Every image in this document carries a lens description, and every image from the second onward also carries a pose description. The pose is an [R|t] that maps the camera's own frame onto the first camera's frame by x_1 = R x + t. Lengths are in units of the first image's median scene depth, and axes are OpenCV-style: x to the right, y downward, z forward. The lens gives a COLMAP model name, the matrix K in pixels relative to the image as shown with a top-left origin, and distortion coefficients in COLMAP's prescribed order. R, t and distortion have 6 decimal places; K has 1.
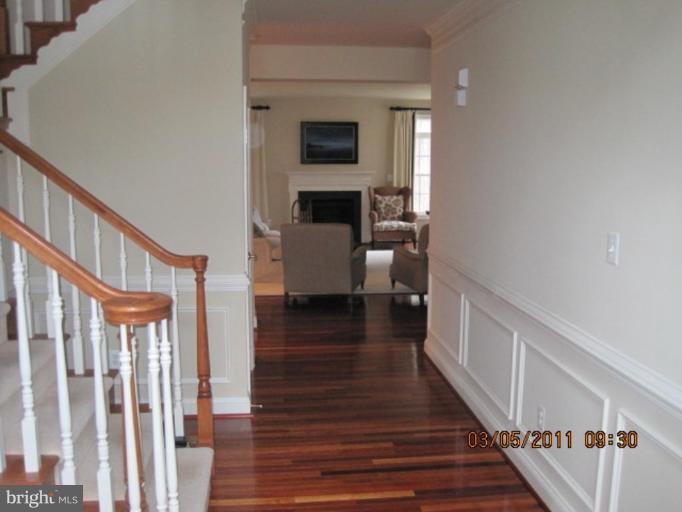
lens RADIAL K [[715.8, 0, 340.6], [0, 715.8, 260.1], [0, 0, 1]] dist [-0.112661, 0.000000]
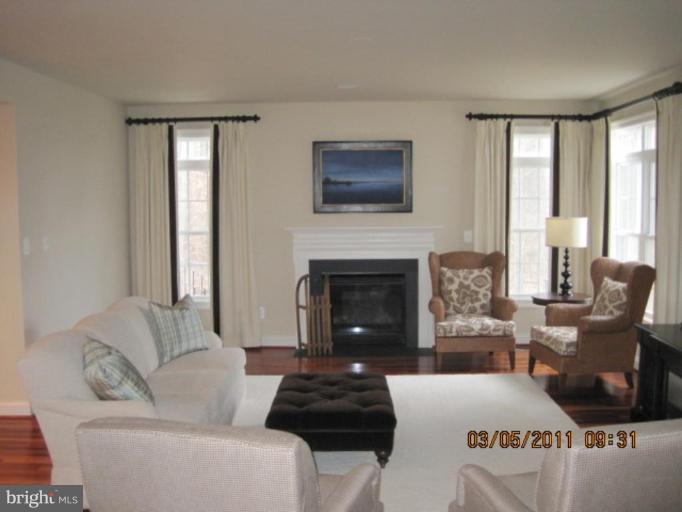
lens RADIAL K [[715.8, 0, 344.7], [0, 715.8, 253.5], [0, 0, 1]] dist [-0.112661, 0.000000]
pose [[0.992691, -0.000690, -0.120679, 0.042870], [-0.008080, 0.997360, -0.072164, -0.063475], [0.120410, 0.072612, 0.990065, 0.451831]]
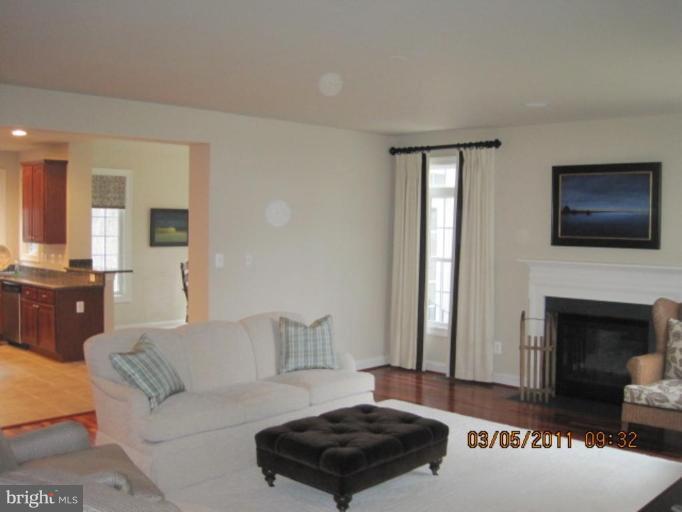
lens RADIAL K [[715.8, 0, 340.3], [0, 715.8, 255.9], [0, 0, 1]] dist [-0.112661, 0.000000]
pose [[0.651596, 0.045267, -0.757214, 0.256167], [-0.126099, 0.990793, -0.049280, -0.086084], [0.748012, 0.127595, 0.651305, 0.574147]]
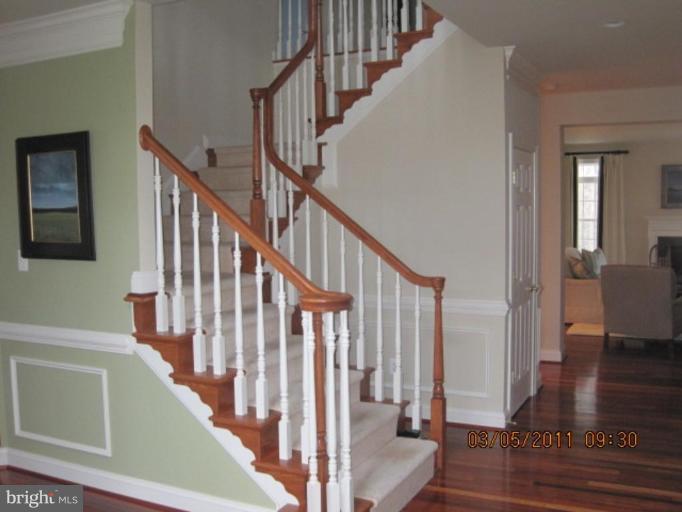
lens RADIAL K [[715.8, 0, 343.5], [0, 715.8, 254.9], [0, 0, 1]] dist [-0.112661, 0.000000]
pose [[0.848613, 0.025479, -0.528400, 0.086457], [-0.064790, 0.996326, -0.056012, 0.009852], [0.525032, 0.081767, 0.847146, -0.027549]]
